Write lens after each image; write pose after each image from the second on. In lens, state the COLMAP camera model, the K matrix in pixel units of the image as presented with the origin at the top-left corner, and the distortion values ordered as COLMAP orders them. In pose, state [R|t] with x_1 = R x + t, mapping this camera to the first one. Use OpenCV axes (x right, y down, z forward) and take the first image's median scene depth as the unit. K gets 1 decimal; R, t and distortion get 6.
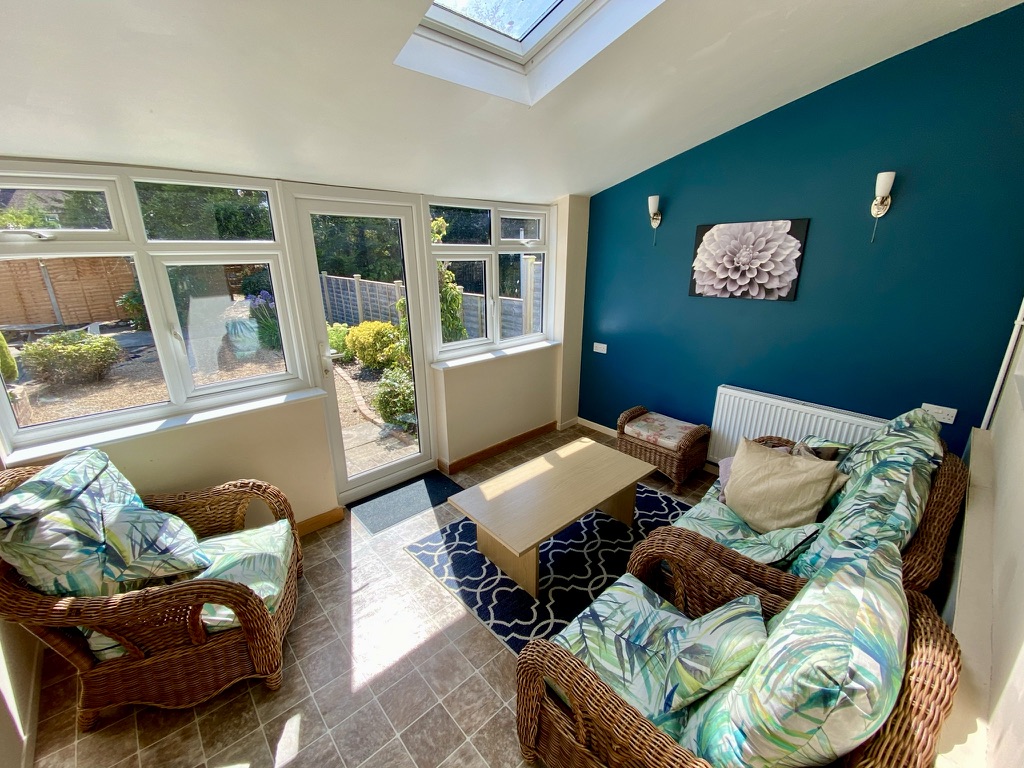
lens RADIAL K [[412.5, 0, 502.7], [0, 412.5, 389.3], [0, 0, 1]] dist [-0.014265, -0.005563]
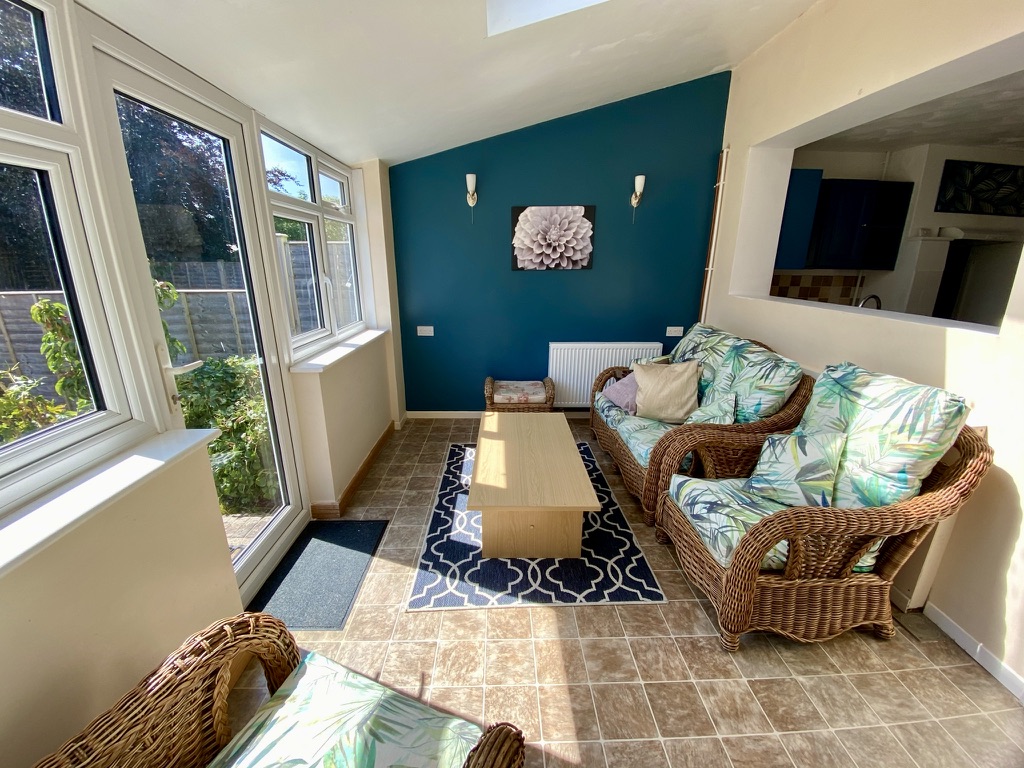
lens RADIAL K [[412.5, 0, 510.0], [0, 412.5, 392.0], [0, 0, 1]] dist [-0.014265, -0.005563]
pose [[0.647637, -0.215936, 0.730711, -0.511789], [0.230783, 0.969546, 0.081970, 0.003083], [-0.726158, 0.115549, 0.677748, 0.315540]]
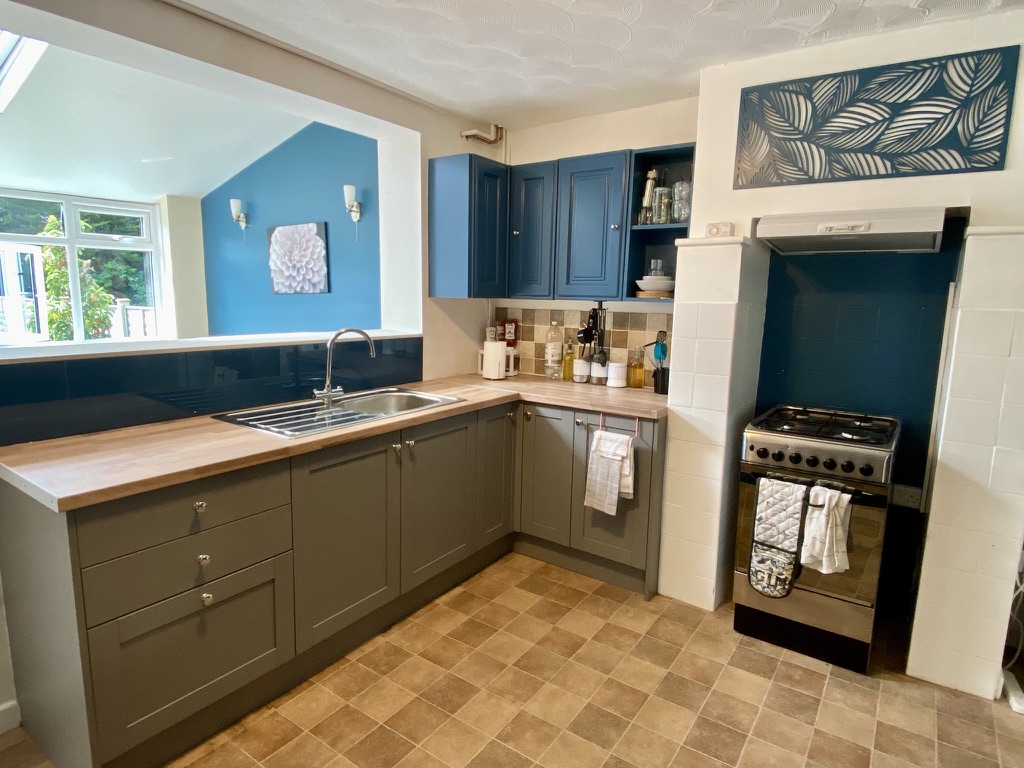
lens RADIAL K [[606.1, 0, 502.3], [0, 606.1, 378.7], [0, 0, 1]] dist [0.011760, -0.005155]
pose [[0.975961, -0.001791, 0.217936, 0.783442], [0.039198, 0.985103, -0.167437, 0.296843], [-0.214389, 0.171955, 0.961493, -0.626682]]
